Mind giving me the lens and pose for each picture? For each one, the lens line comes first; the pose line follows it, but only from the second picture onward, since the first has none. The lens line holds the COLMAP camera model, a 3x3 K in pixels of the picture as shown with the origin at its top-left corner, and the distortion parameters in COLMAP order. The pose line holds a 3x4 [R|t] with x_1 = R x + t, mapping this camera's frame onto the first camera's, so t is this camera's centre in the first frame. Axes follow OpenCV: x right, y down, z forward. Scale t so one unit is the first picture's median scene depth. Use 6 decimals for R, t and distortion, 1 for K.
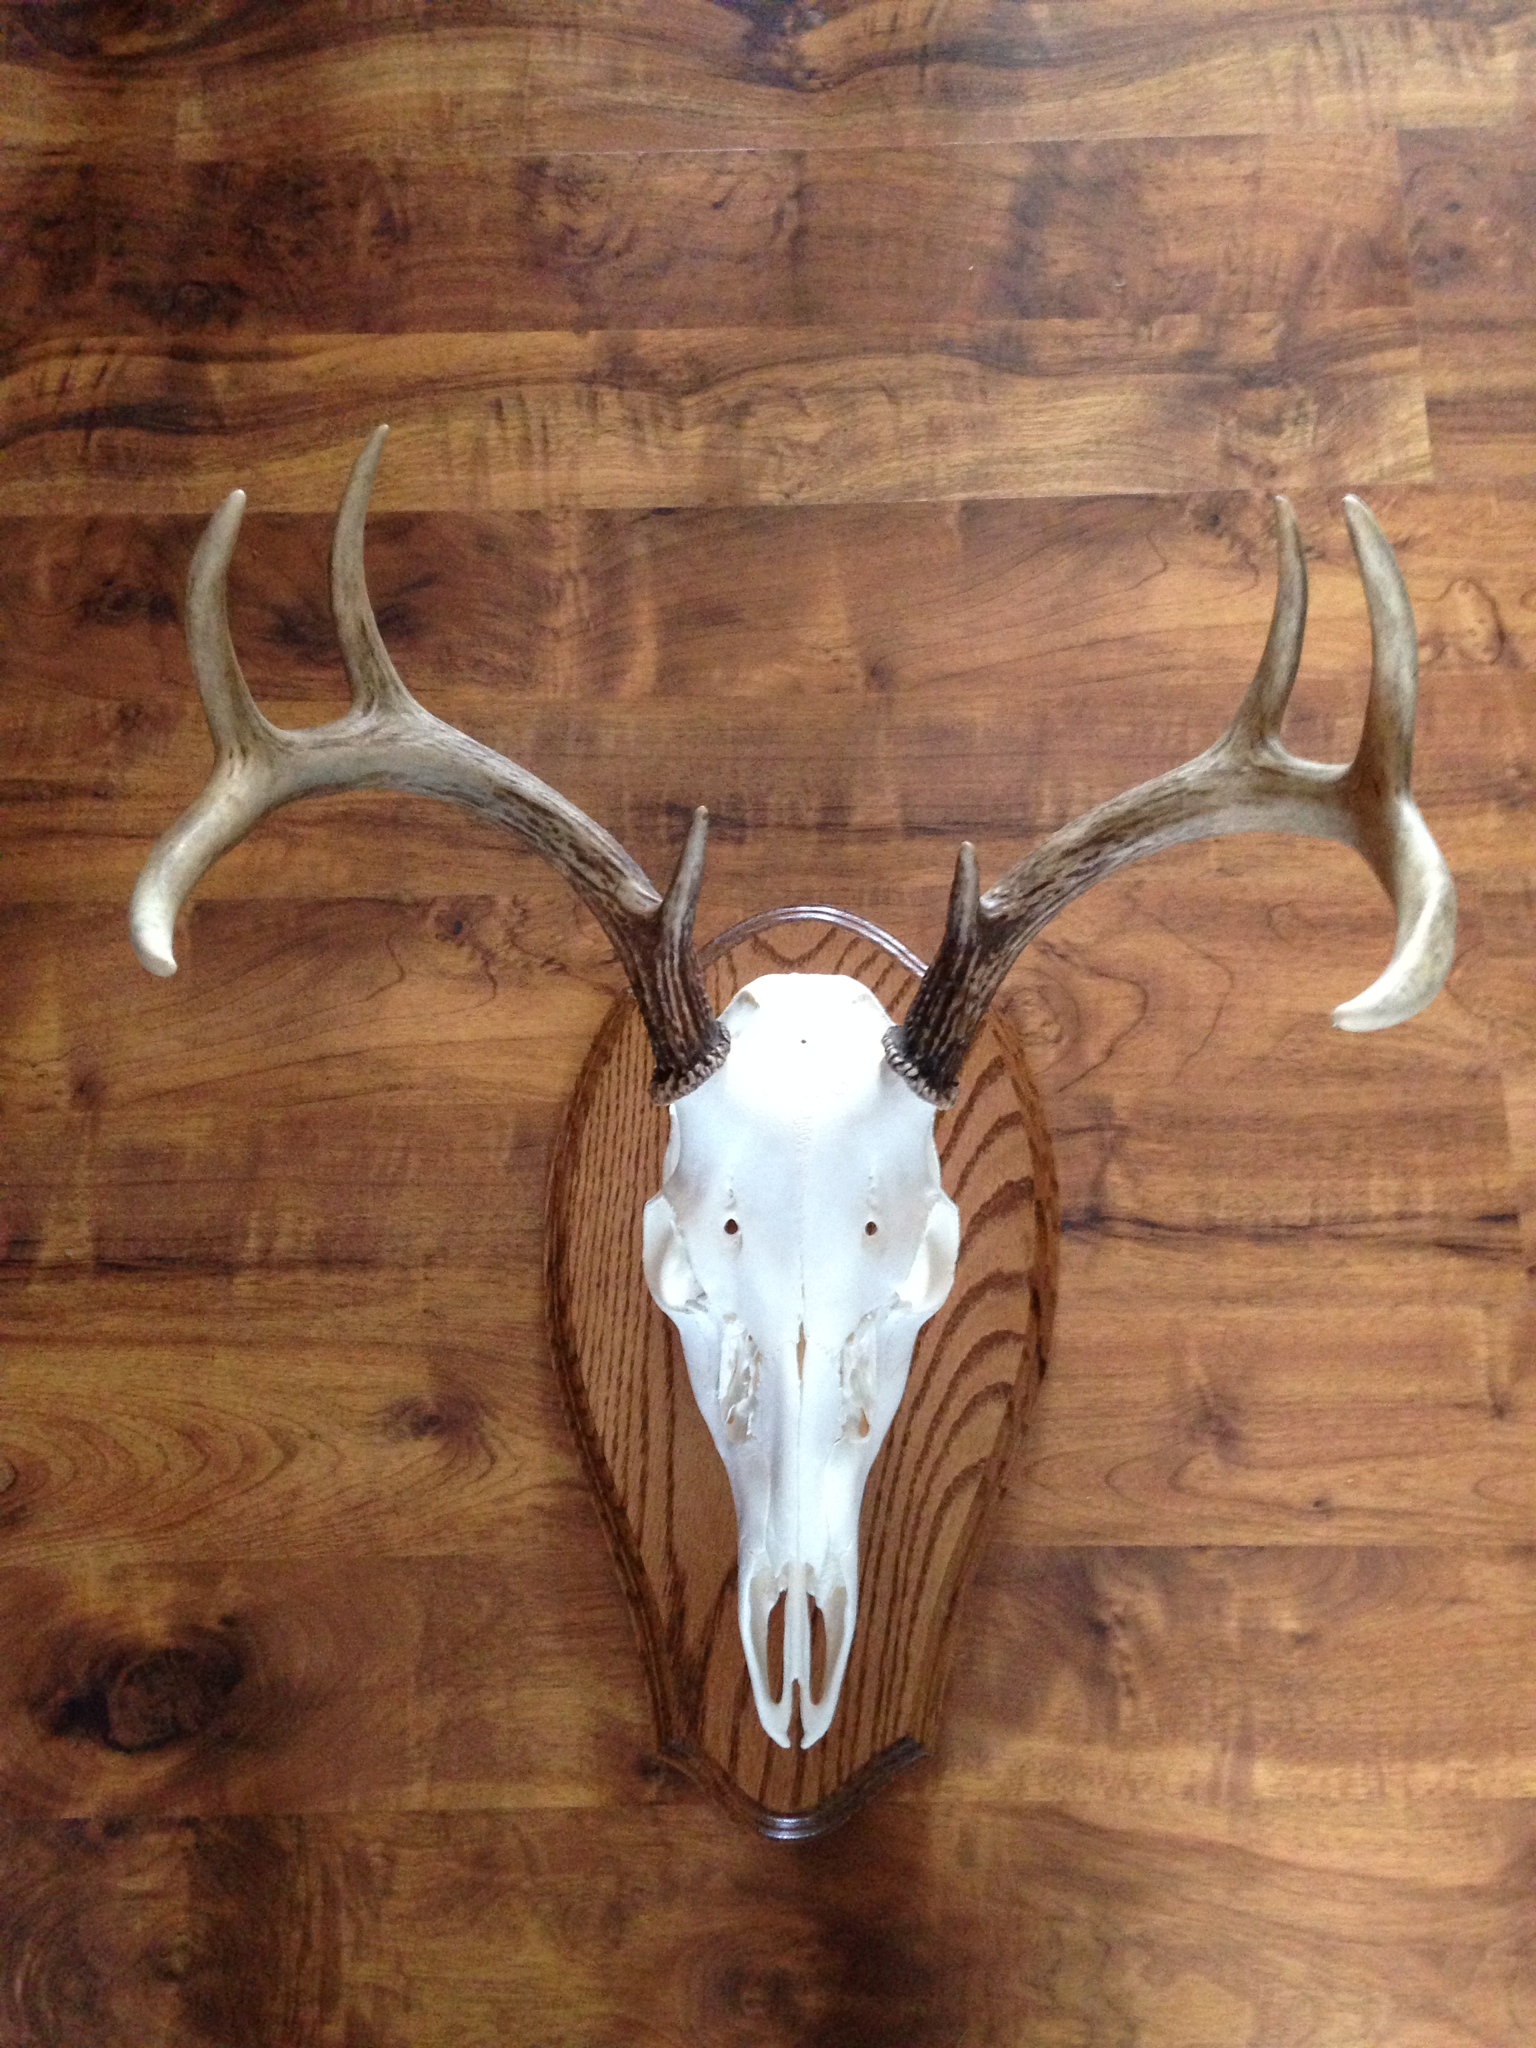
lens RADIAL K [[1963.8, 0, 760.4], [0, 1963.8, 1019.8], [0, 0, 1]] dist [0.132797, 0.000000]
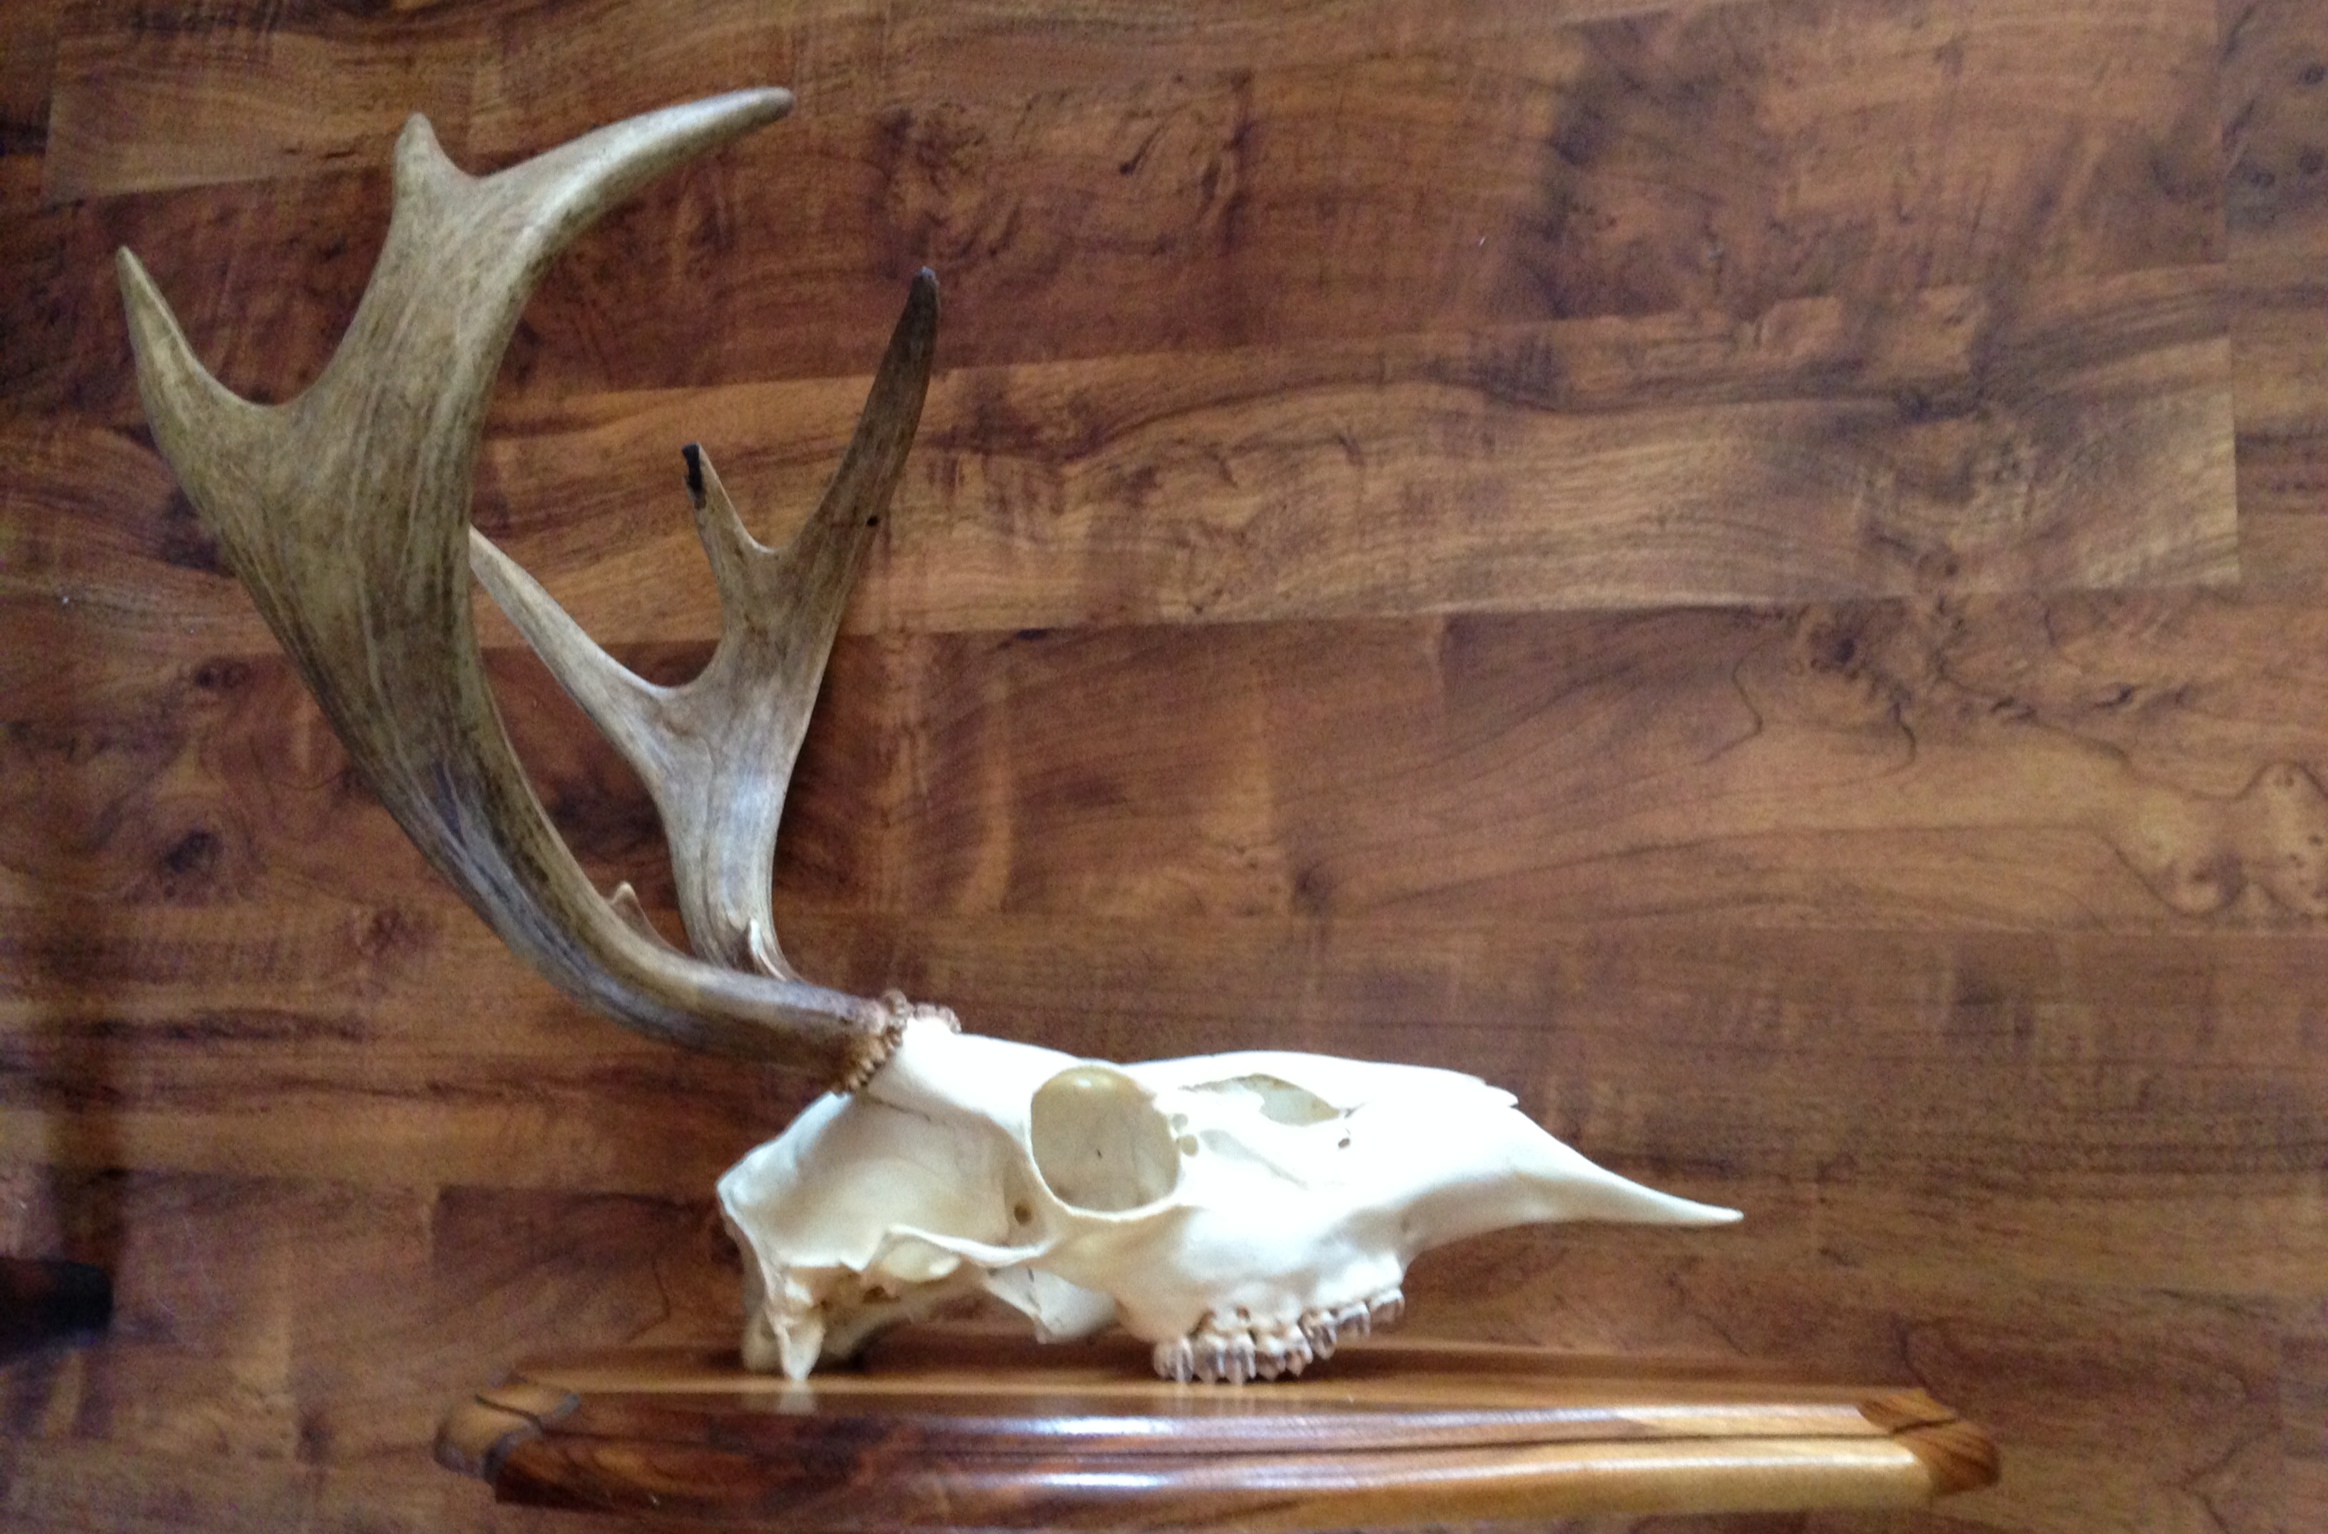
lens RADIAL K [[3140.9, 0, 1166.3], [0, 3140.9, 786.6], [0, 0, 1]] dist [0.342752, 0.000000]
pose [[0.897429, 0.017232, -0.440823, 0.463878], [0.004237, 0.998854, 0.047672, -0.253933], [0.441139, -0.044650, 0.896327, 0.052580]]
